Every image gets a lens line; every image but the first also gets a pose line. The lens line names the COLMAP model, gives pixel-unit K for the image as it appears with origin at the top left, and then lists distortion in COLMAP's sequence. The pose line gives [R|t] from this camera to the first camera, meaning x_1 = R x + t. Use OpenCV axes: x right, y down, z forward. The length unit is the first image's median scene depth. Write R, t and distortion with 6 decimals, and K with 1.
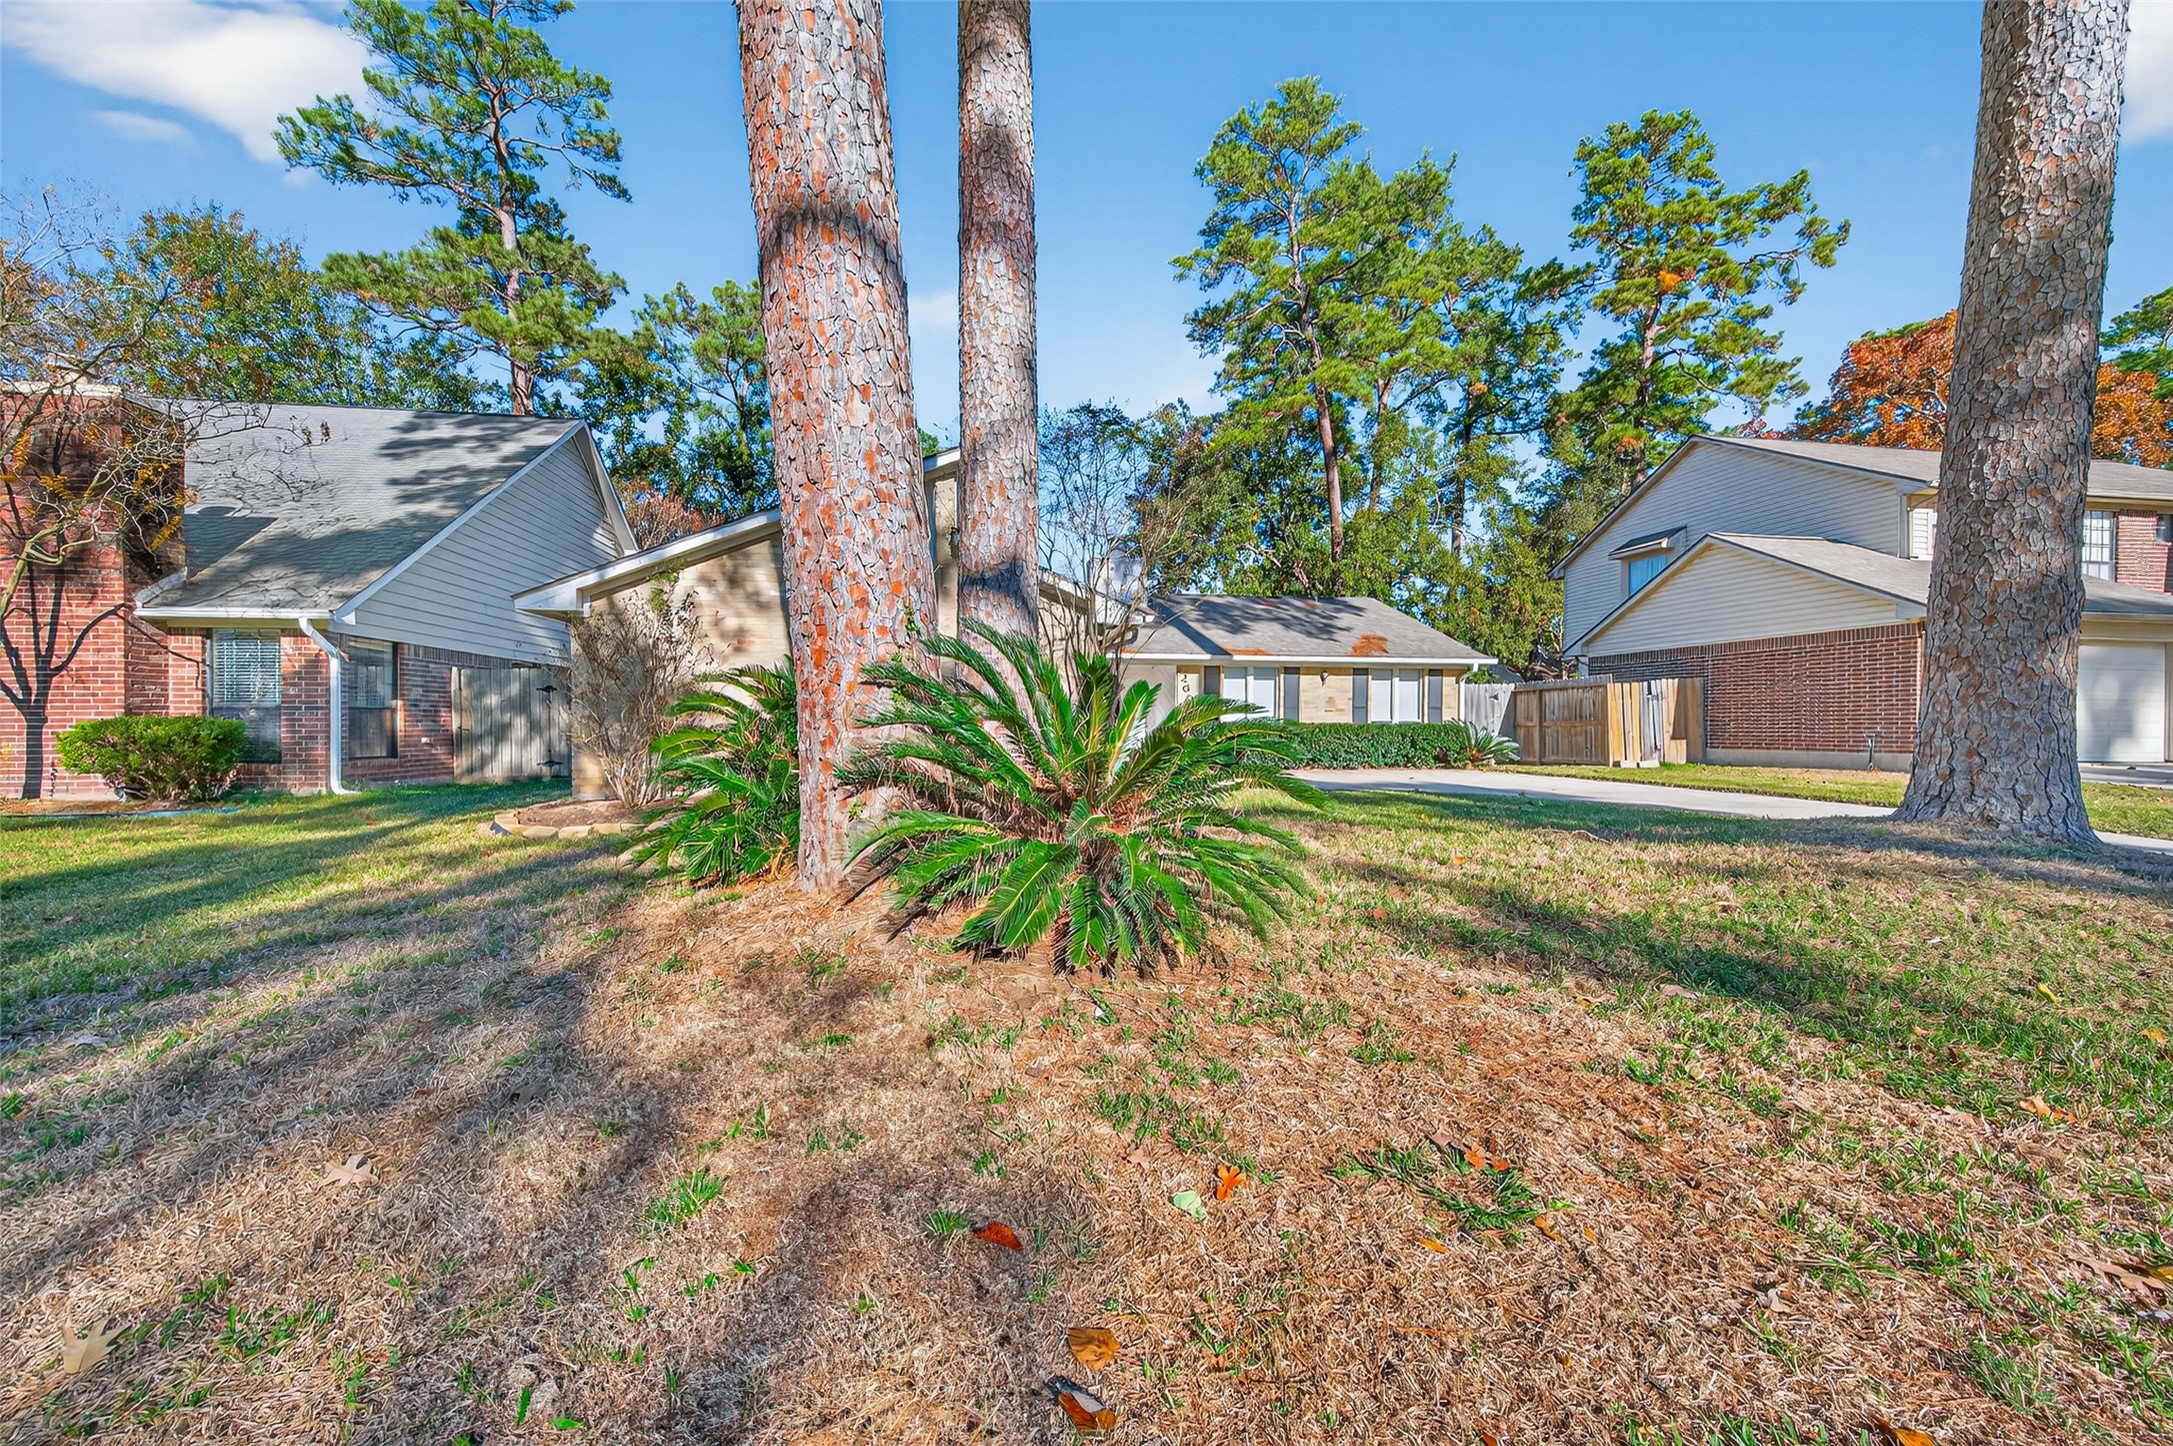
lens RADIAL K [[852.9, 0, 1091.2], [0, 852.9, 730.9], [0, 0, 1]] dist [0.003590, -0.000739]
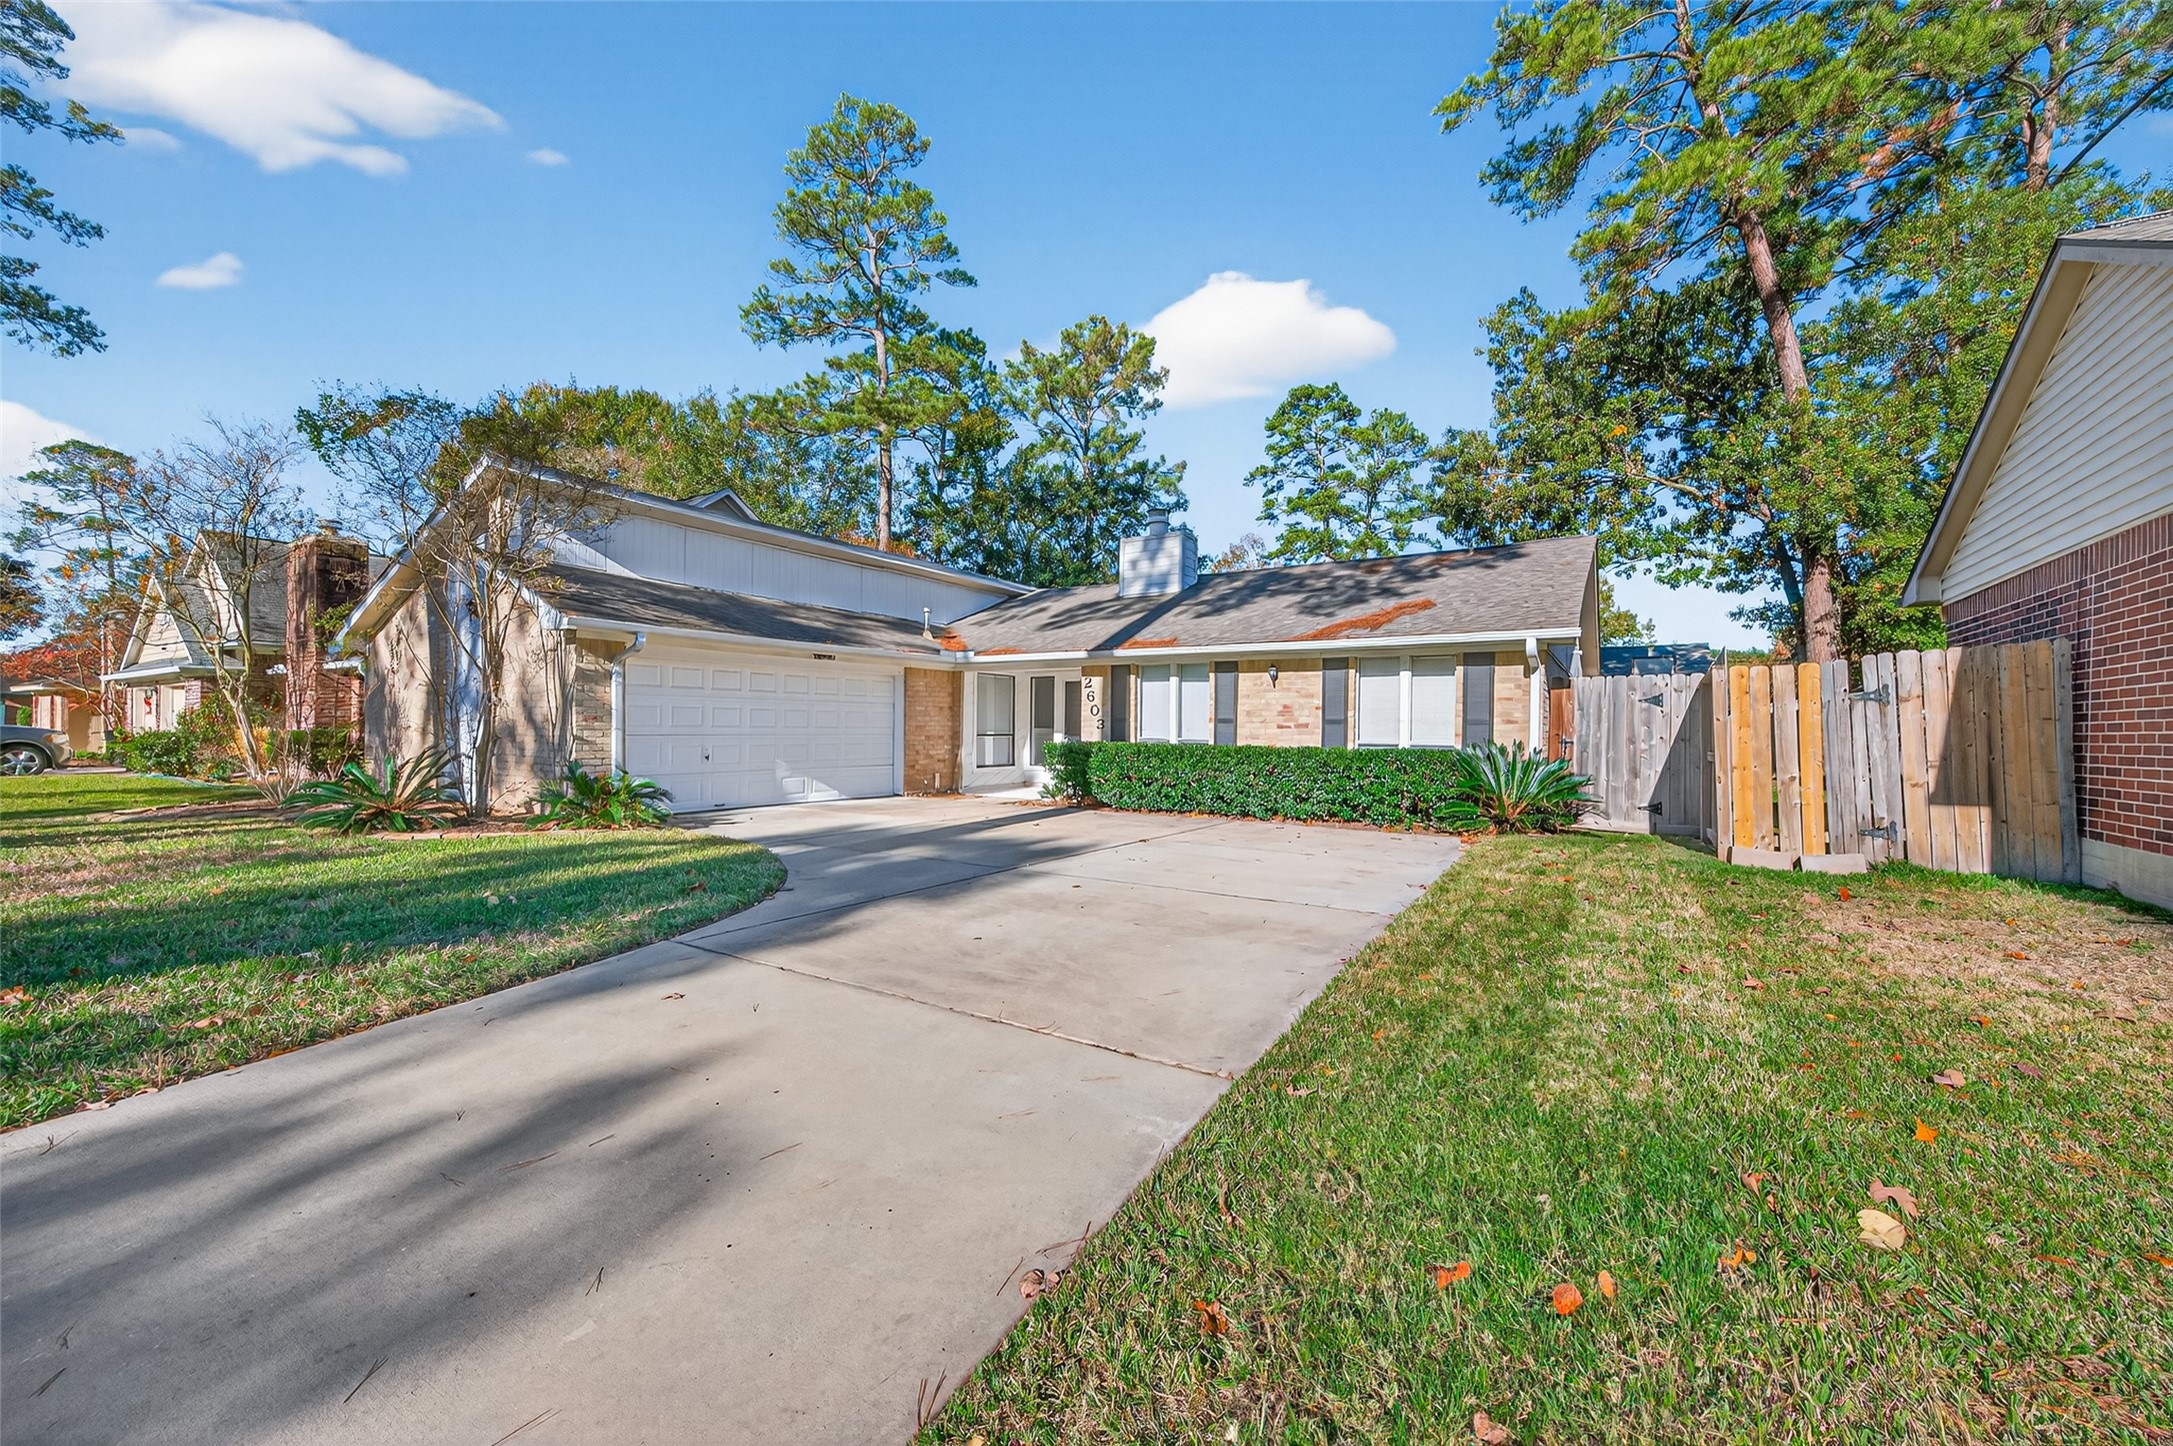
lens RADIAL K [[852.9, 0, 1076.5], [0, 852.9, 736.0], [0, 0, 1]] dist [0.003590, -0.000739]
pose [[0.738436, 0.010907, -0.674235, 0.567705], [-0.015671, 0.999877, -0.000988, -0.012670], [0.674141, 0.011295, 0.738516, 0.395510]]
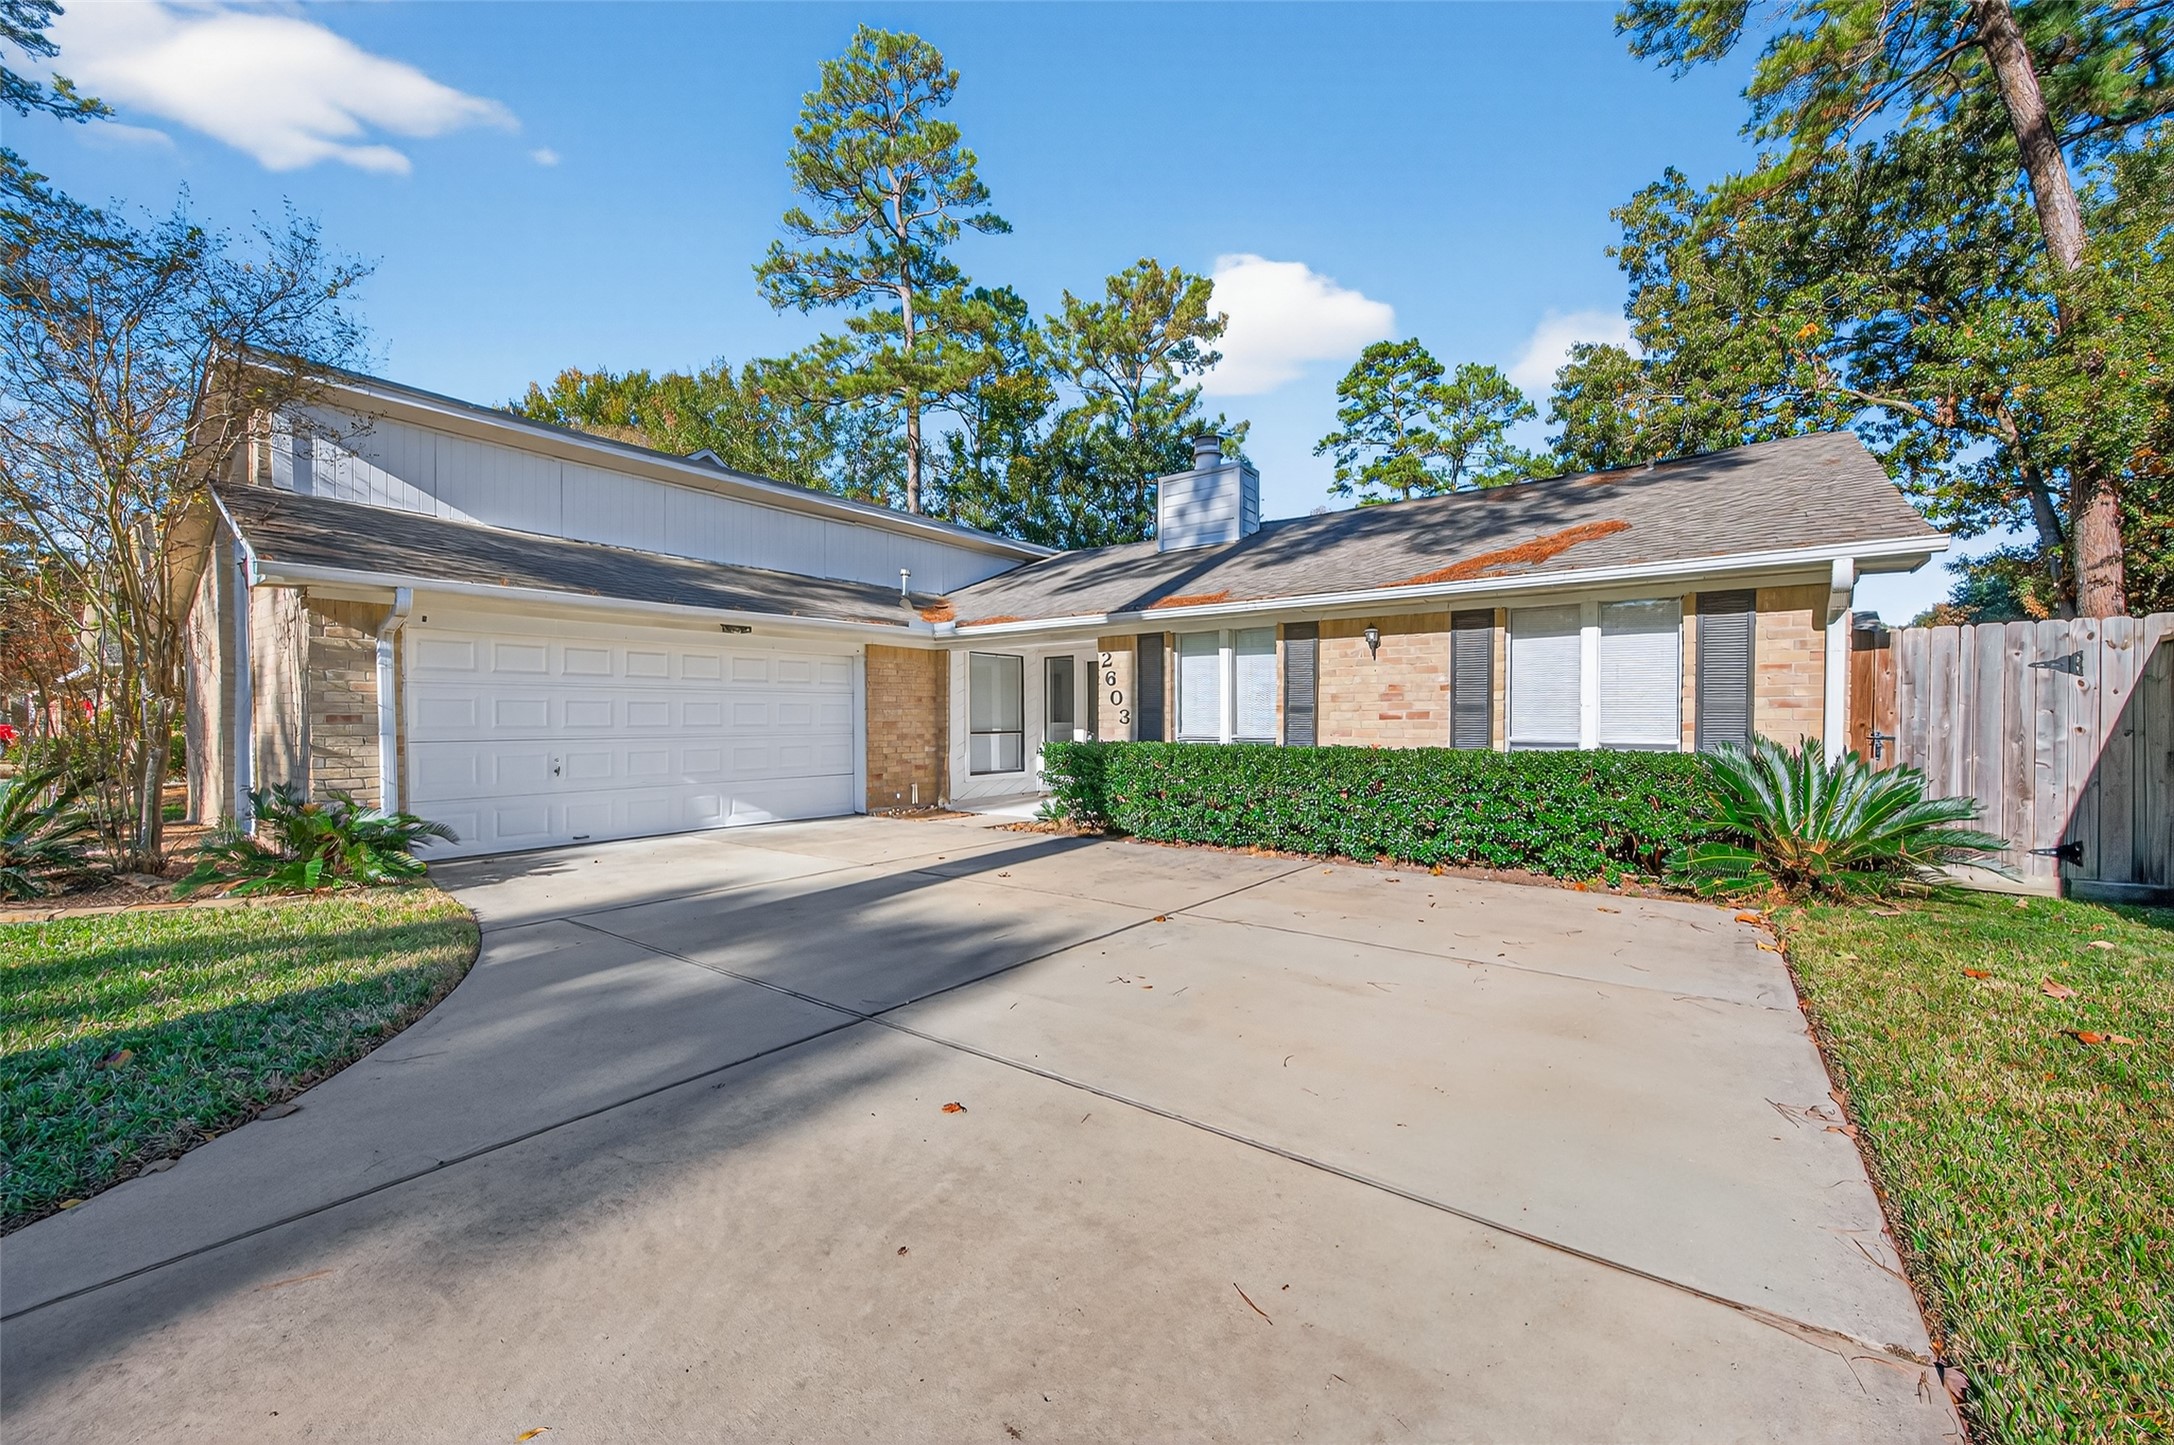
lens RADIAL K [[853.3, 0, 1076.1], [0, 853.3, 731.7], [0, 0, 1]] dist [0.003590, -0.000739]
pose [[0.682991, 0.005142, -0.730408, 0.460631], [-0.003504, 0.999987, 0.003763, -0.016432], [0.730418, -0.000011, 0.683000, 0.558808]]
